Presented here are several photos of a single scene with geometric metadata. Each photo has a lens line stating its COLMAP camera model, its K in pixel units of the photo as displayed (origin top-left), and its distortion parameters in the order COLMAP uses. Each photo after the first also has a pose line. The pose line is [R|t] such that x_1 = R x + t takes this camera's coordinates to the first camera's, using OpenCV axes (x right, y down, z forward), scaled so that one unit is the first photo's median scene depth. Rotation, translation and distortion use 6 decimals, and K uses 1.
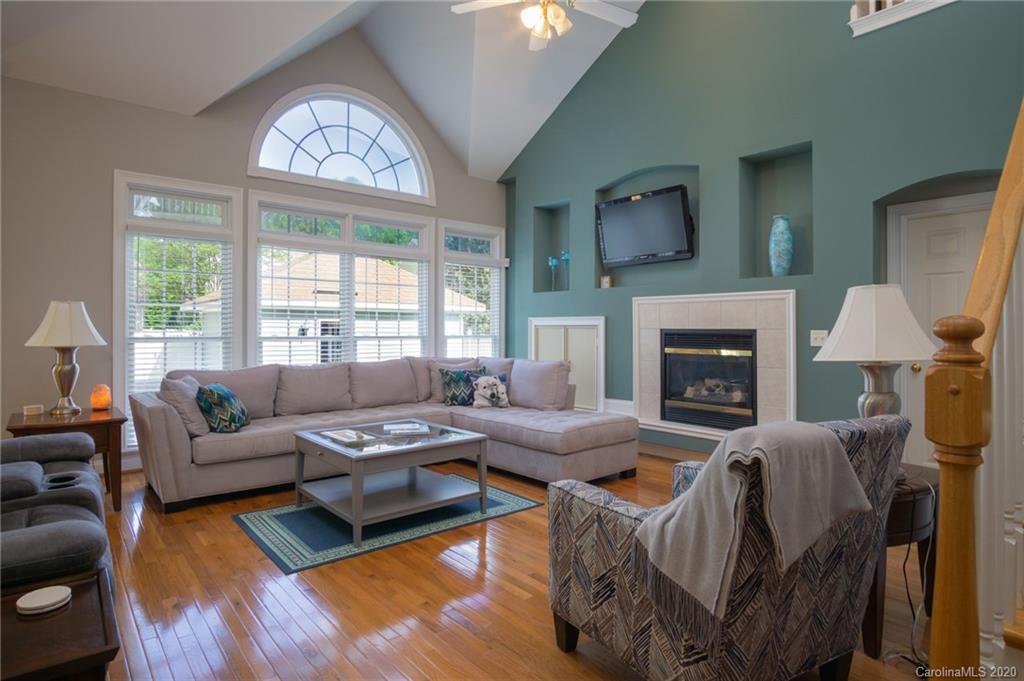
lens RADIAL K [[554.7, 0, 508.1], [0, 554.7, 330.6], [0, 0, 1]] dist [-0.002284, 0.004189]
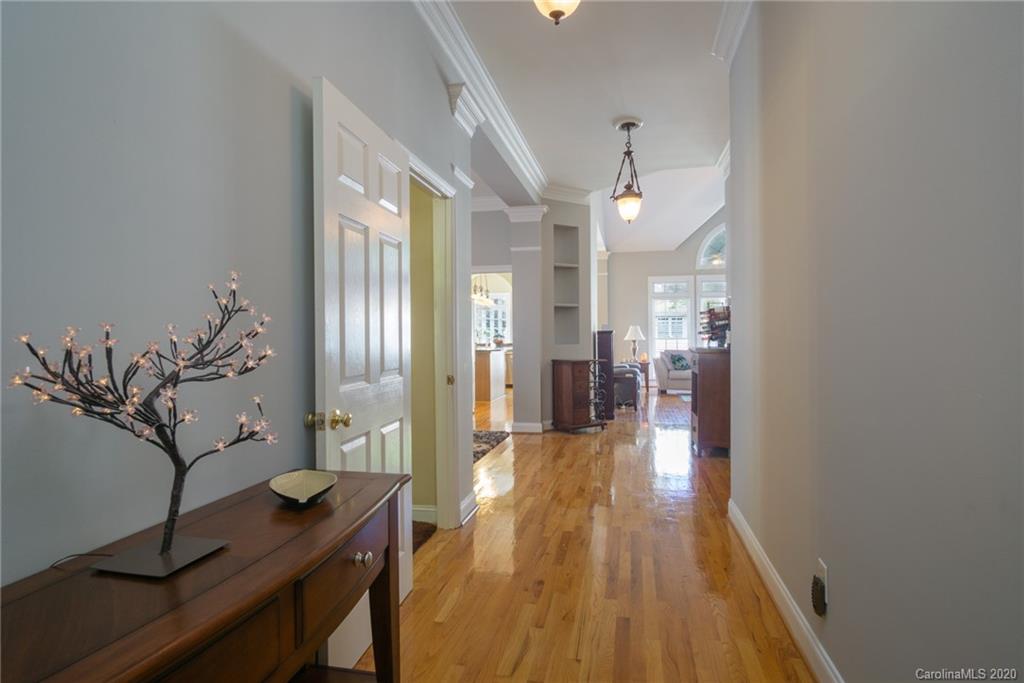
lens RADIAL K [[554.7, 0, 509.6], [0, 554.7, 338.8], [0, 0, 1]] dist [-0.002284, 0.004189]
pose [[0.616342, -0.000758, -0.787478, 0.931326], [0.009077, 0.999940, 0.006141, -0.002715], [0.787426, -0.010933, 0.616312, -1.119861]]
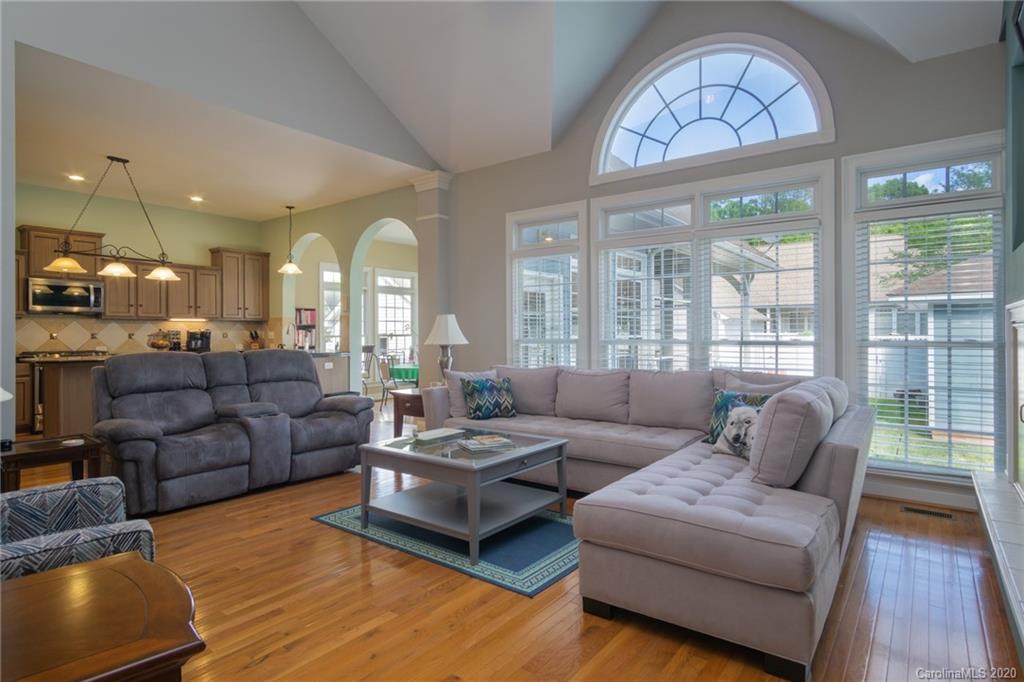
lens RADIAL K [[554.7, 0, 510.8], [0, 554.7, 335.9], [0, 0, 1]] dist [-0.002284, 0.004189]
pose [[0.214132, 0.001820, -0.976803, 0.536853], [0.002000, 0.999995, 0.002301, 0.001120], [0.976803, -0.002446, 0.214127, 0.640466]]
